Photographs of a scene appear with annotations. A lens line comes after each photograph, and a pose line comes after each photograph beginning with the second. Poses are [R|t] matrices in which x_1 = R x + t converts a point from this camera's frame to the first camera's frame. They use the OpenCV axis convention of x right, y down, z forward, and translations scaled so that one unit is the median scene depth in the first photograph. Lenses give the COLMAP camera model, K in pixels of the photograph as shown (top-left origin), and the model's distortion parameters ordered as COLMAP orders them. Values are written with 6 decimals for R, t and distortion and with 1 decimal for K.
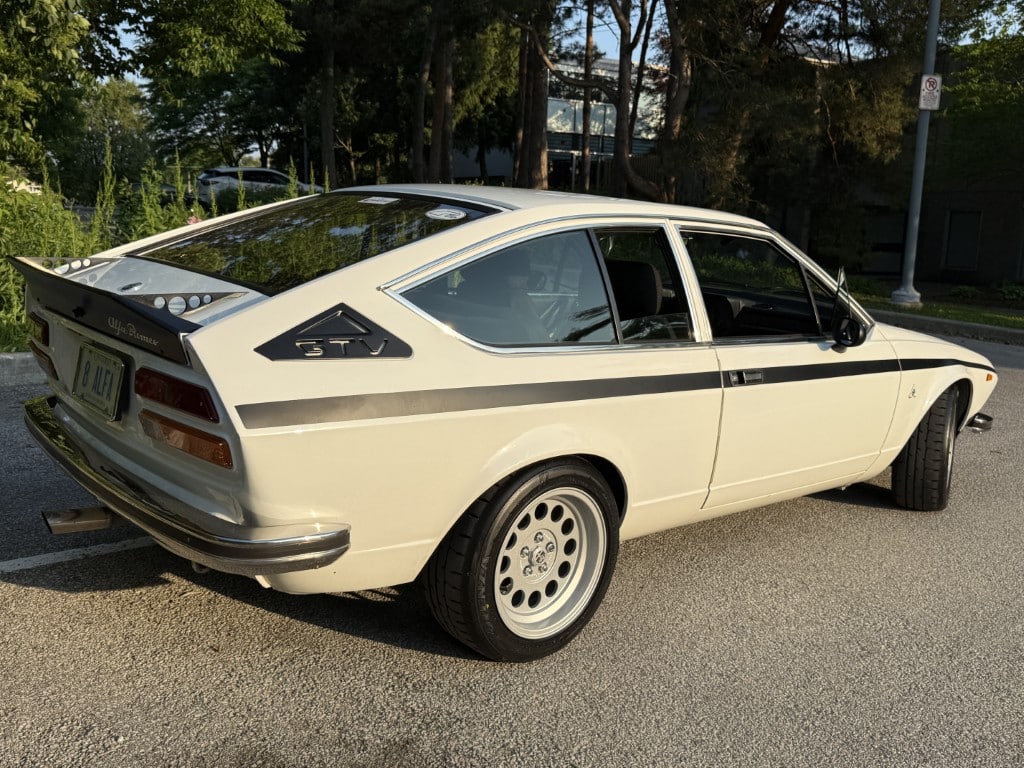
lens RADIAL K [[941.5, 0, 508.1], [0, 941.5, 377.3], [0, 0, 1]] dist [0.026219, 0.000000]
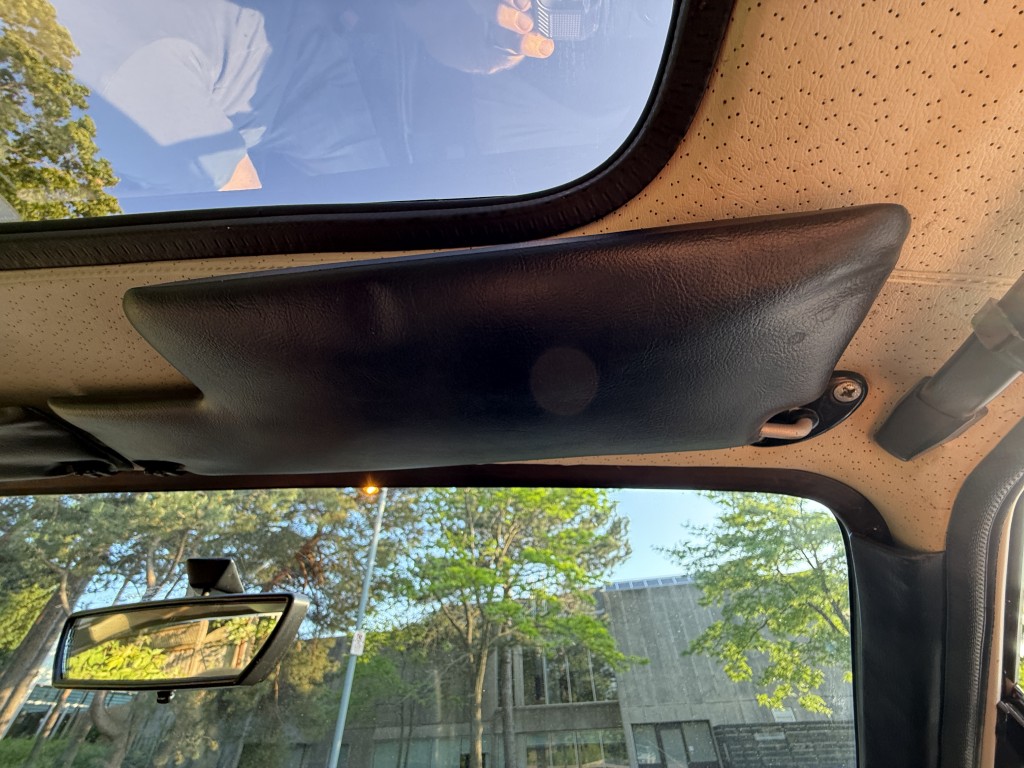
lens RADIAL K [[402.0, 0, 509.7], [0, 402.0, 386.2], [0, 0, 1]] dist [-0.004171, 0.000901]
pose [[0.707115, 0.440536, 0.553097, 0.035956], [0.168420, 0.654764, -0.736831, -0.024815], [-0.686748, 0.614176, 0.388798, 0.189160]]
